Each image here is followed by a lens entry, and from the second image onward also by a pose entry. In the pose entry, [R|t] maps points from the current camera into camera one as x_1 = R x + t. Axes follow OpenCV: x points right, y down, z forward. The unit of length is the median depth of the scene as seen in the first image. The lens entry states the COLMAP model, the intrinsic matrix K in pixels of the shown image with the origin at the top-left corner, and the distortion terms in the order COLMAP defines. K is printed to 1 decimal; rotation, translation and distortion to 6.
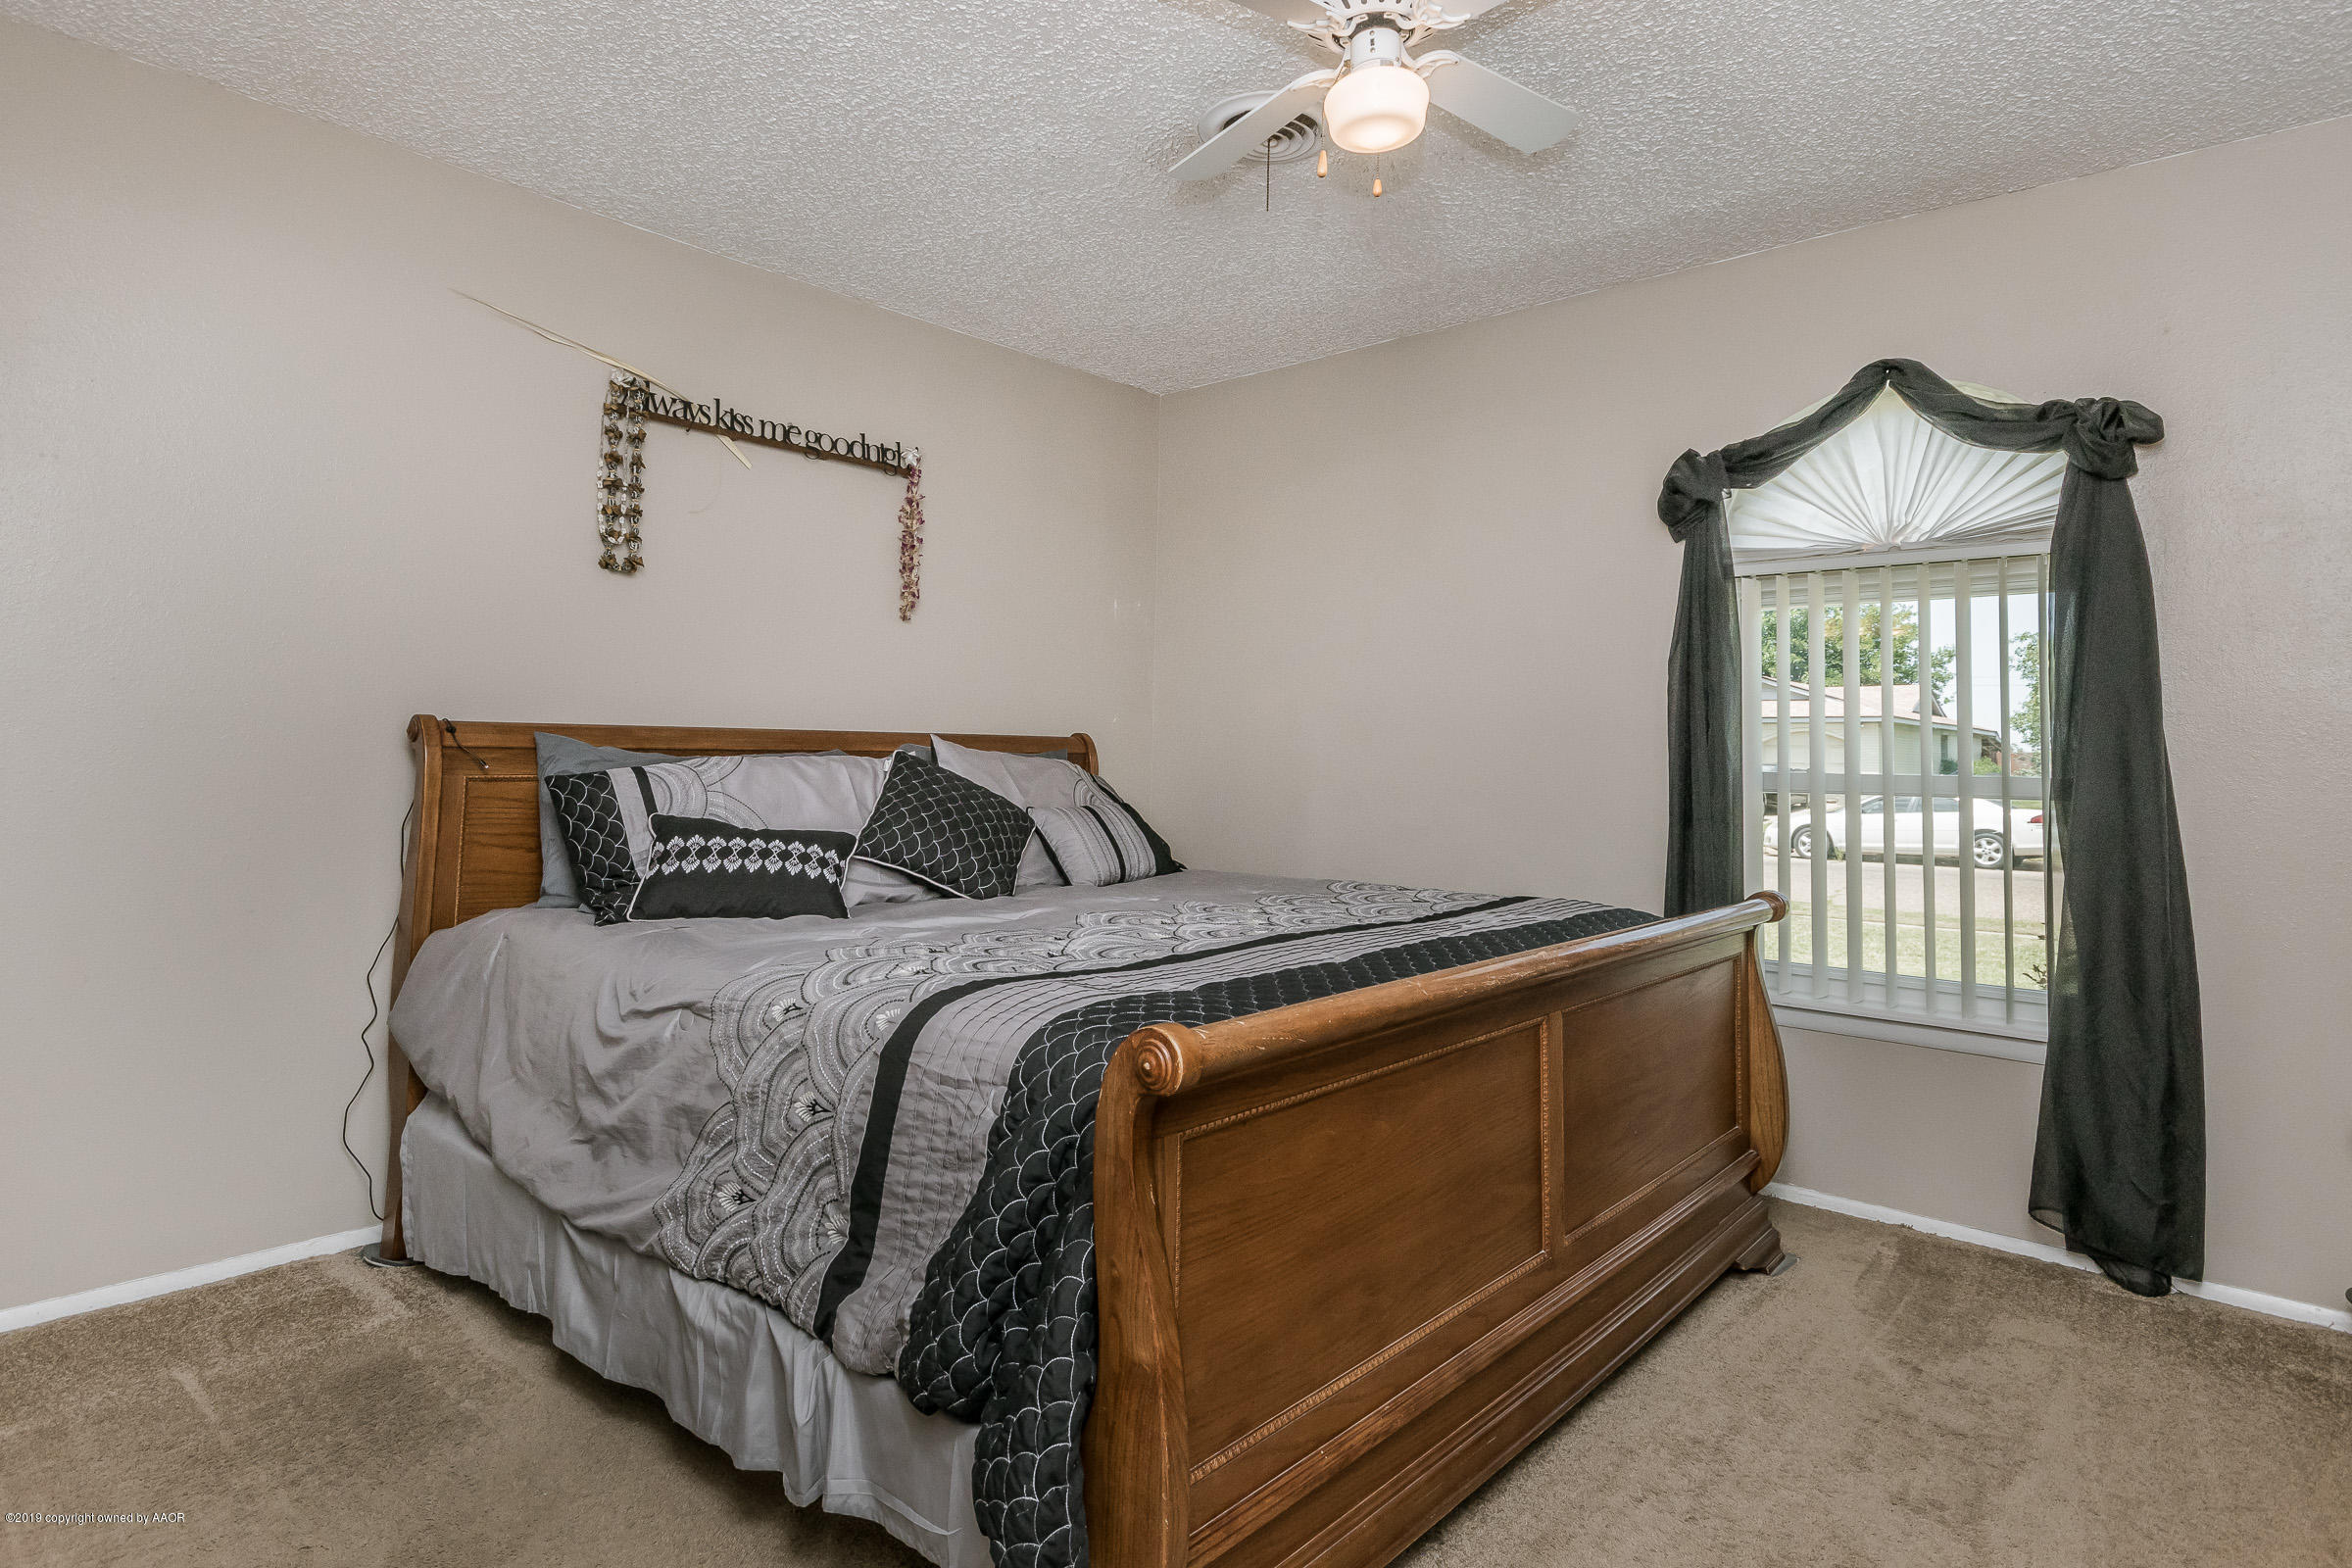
lens RADIAL K [[1256.5, 0, 1179.8], [0, 1256.5, 711.5], [0, 0, 1]] dist [0.020259, -0.000122]
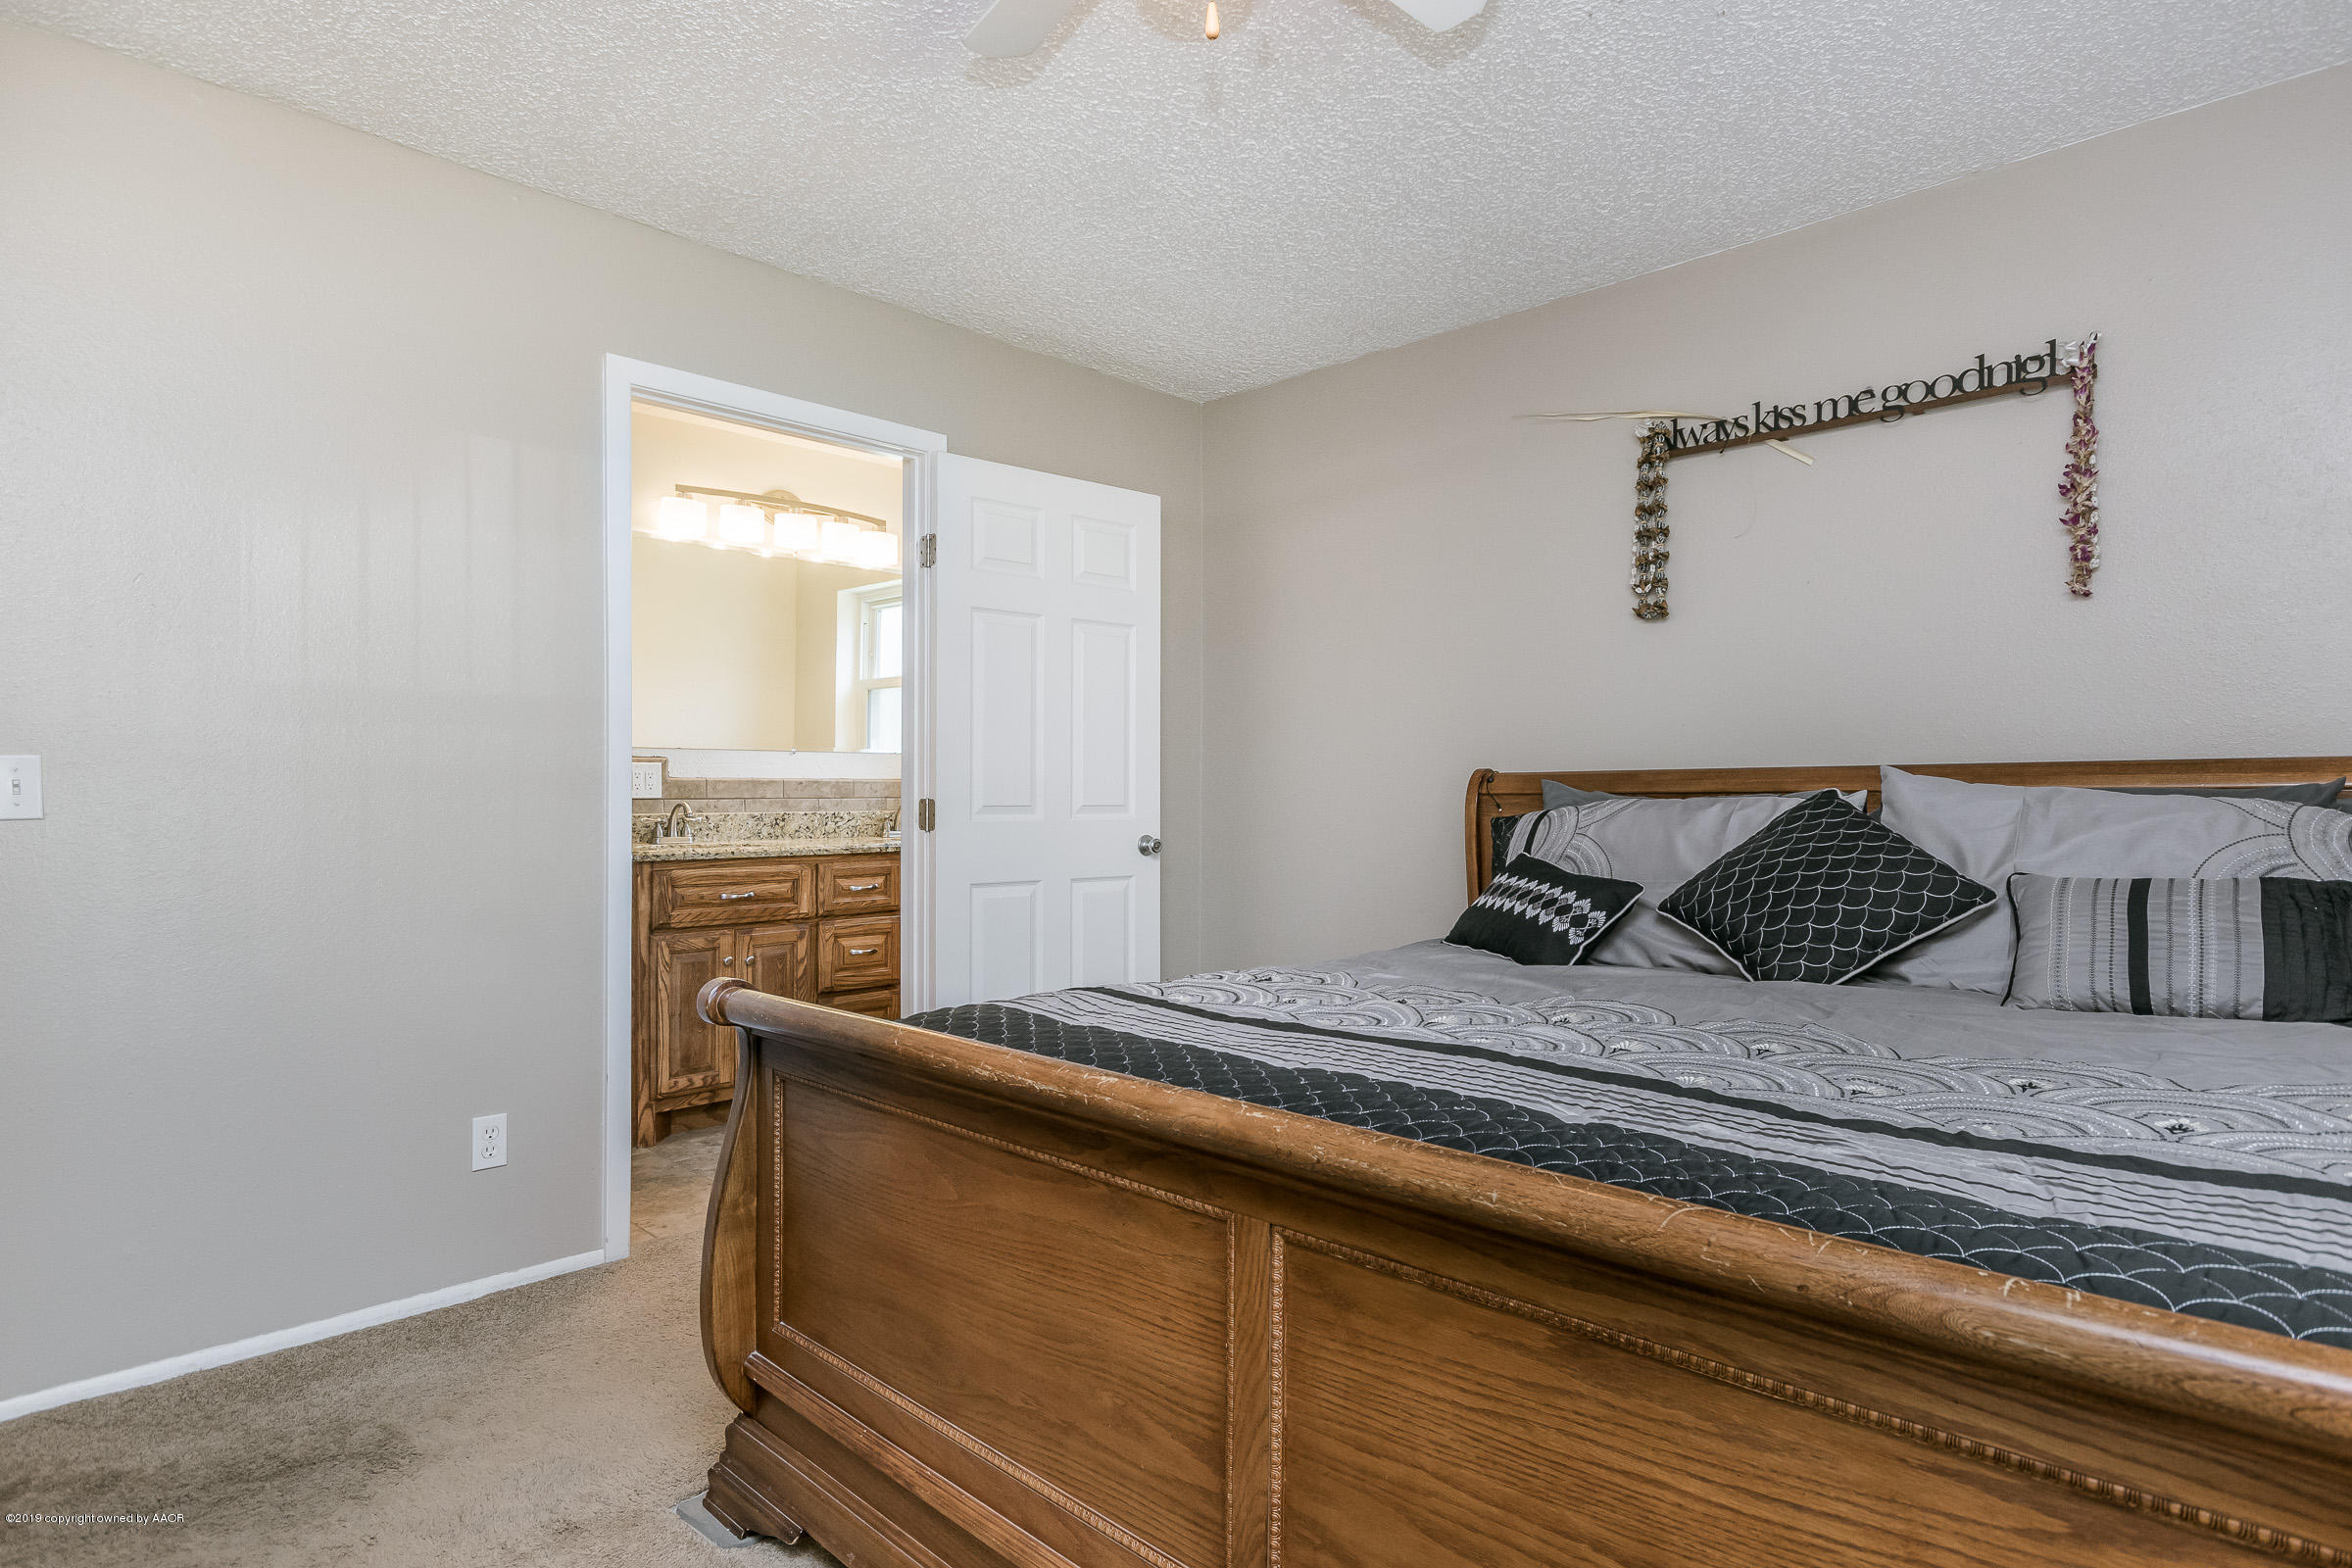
lens RADIAL K [[1256.5, 0, 1173.1], [0, 1256.5, 791.8], [0, 0, 1]] dist [0.020259, -0.000122]
pose [[-0.050995, -0.014827, -0.998589, 0.548743], [0.036475, 0.999195, -0.016699, 0.029249], [0.998033, -0.037275, -0.050413, 0.616300]]
